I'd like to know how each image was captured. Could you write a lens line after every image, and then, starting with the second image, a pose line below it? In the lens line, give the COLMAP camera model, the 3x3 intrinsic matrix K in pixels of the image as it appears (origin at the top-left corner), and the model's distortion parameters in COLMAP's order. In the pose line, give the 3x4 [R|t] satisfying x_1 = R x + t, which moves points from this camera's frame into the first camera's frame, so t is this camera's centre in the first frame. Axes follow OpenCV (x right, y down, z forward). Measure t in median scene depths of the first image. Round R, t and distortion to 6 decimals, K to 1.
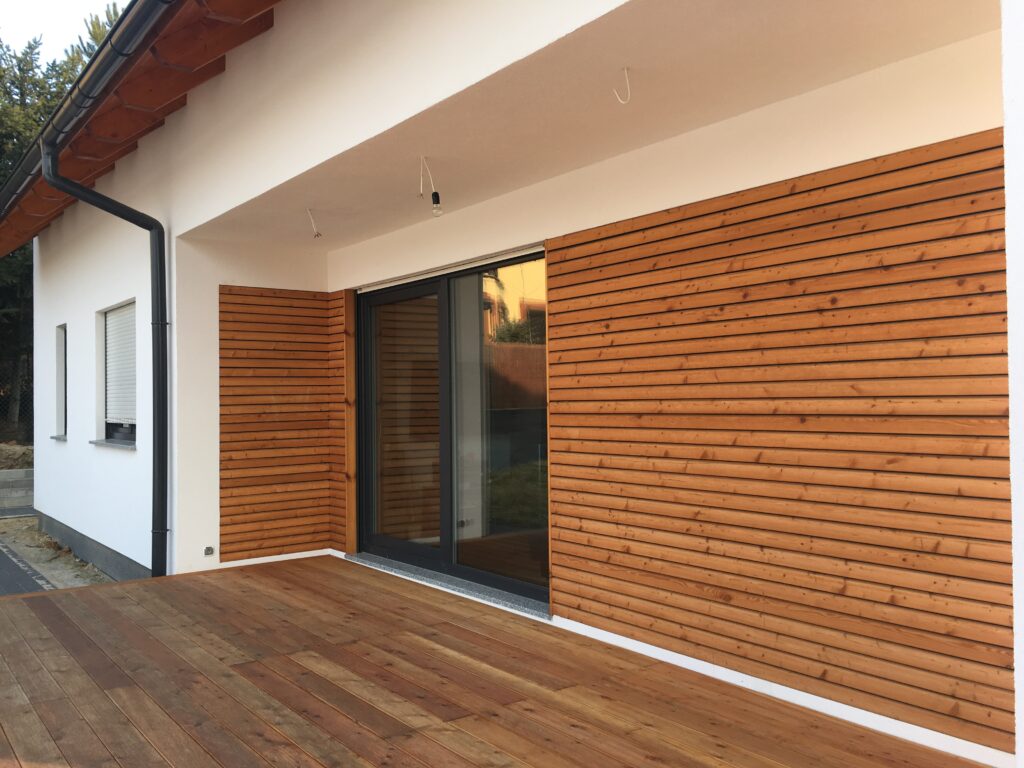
lens RADIAL K [[858.9, 0, 512.0], [0, 858.9, 384.0], [0, 0, 1]] dist [0.095157, -0.128858]
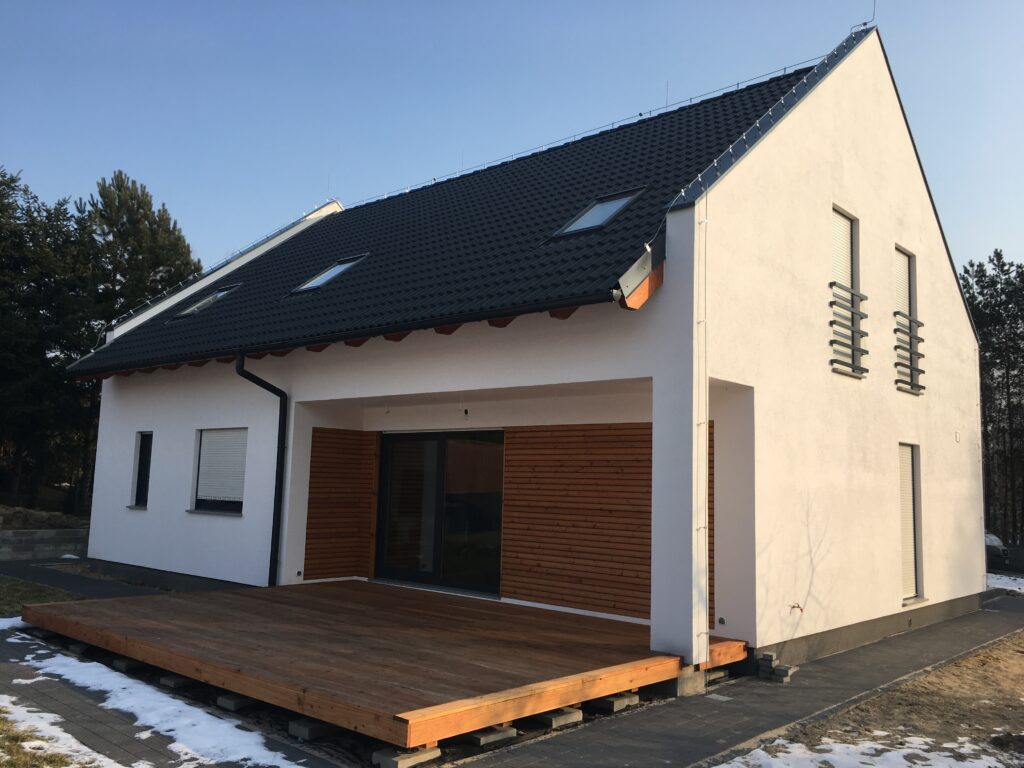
lens RADIAL K [[858.9, 0, 512.0], [0, 858.9, 384.0], [0, 0, 1]] dist [0.095157, -0.128858]
pose [[0.979322, 0.062037, 0.192559, -0.409302], [-0.043653, 0.994199, -0.098295, -0.063371], [-0.197540, 0.087856, 0.976350, -1.288038]]
